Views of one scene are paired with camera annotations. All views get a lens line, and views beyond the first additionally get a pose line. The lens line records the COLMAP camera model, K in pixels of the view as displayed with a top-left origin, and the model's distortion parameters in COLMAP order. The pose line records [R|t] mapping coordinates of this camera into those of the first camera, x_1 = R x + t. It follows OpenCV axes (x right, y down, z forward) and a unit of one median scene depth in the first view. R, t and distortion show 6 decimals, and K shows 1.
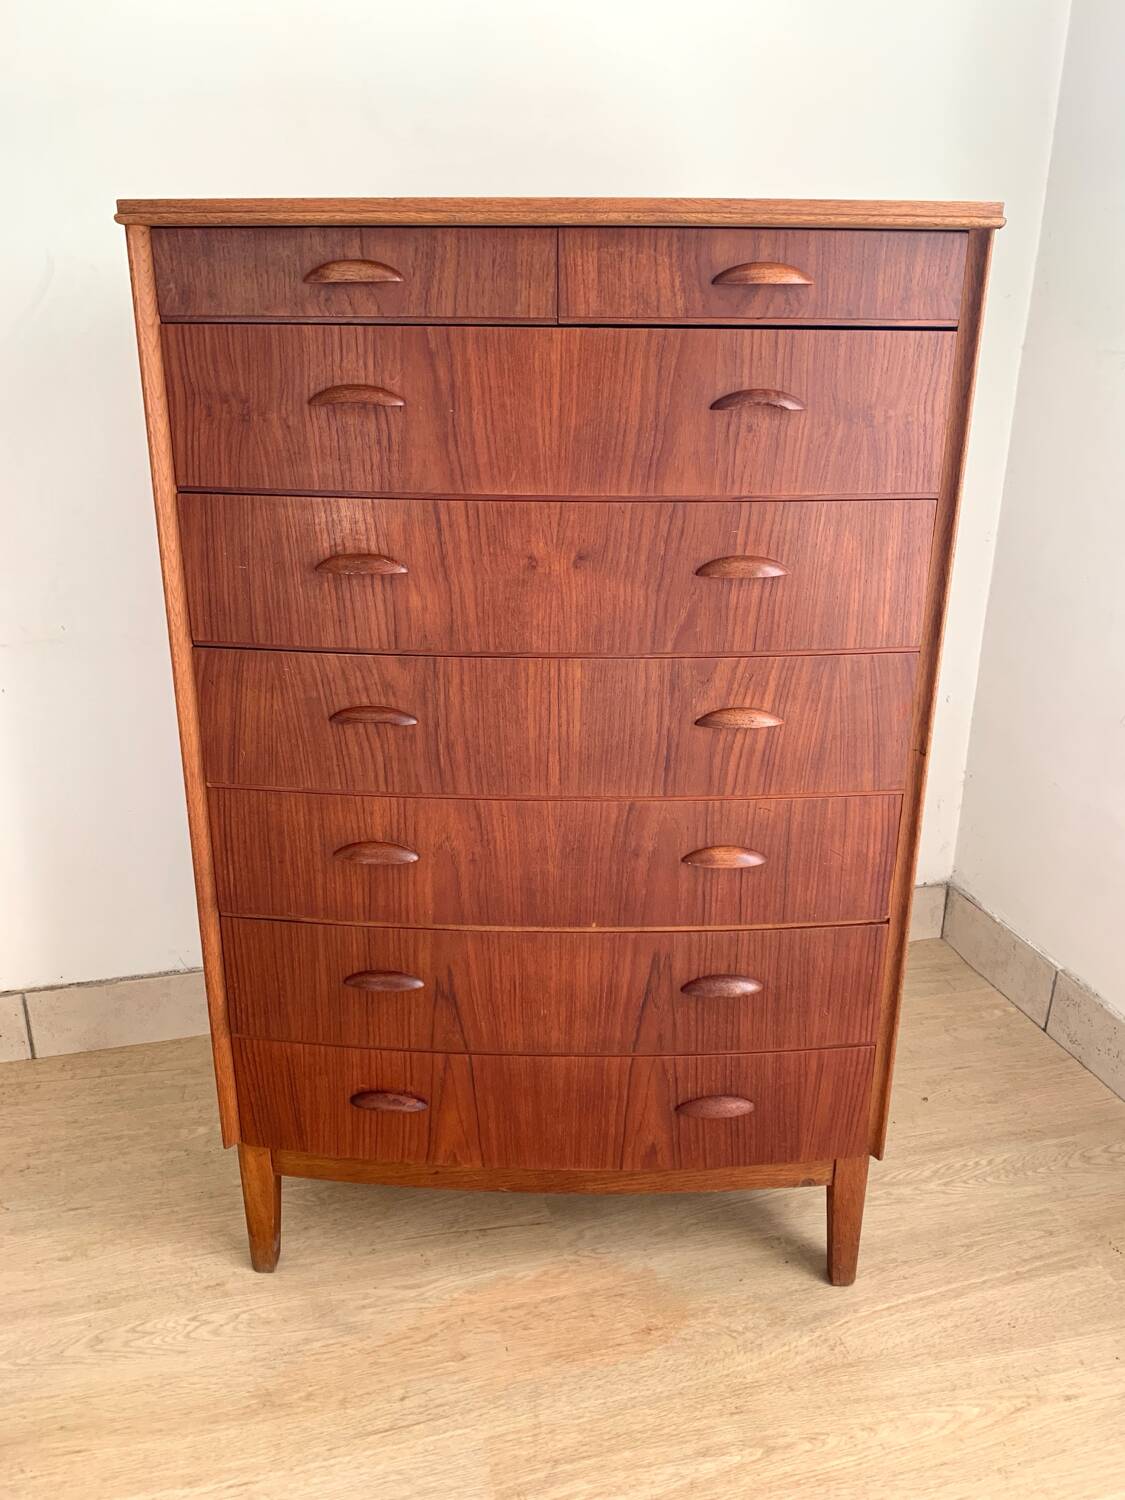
lens RADIAL K [[1140.3, 0, 554.0], [0, 1140.3, 747.9], [0, 0, 1]] dist [0.066204, -0.090307]
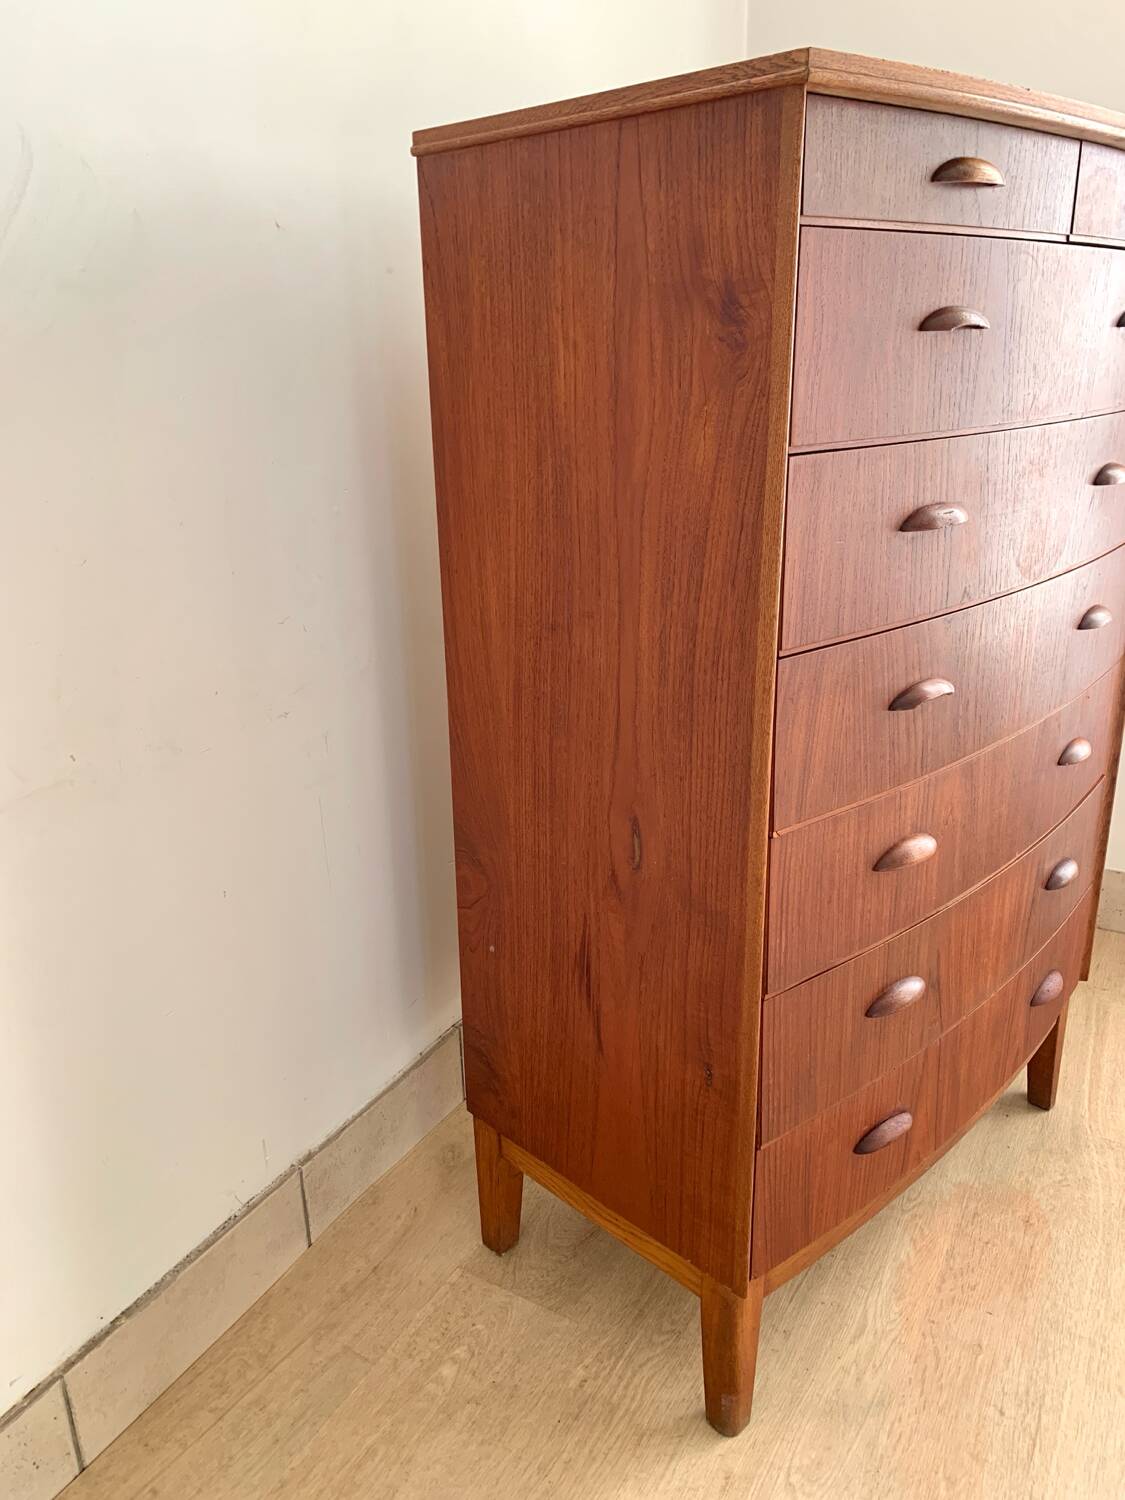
lens RADIAL K [[1143.3, 0, 569.2], [0, 1143.3, 744.7], [0, 0, 1]] dist [0.036024, -0.037735]
pose [[0.693900, -0.256854, 0.672703, -0.944176], [0.264194, 0.959879, 0.093986, -0.142832], [-0.669854, 0.112507, 0.733919, 0.542760]]
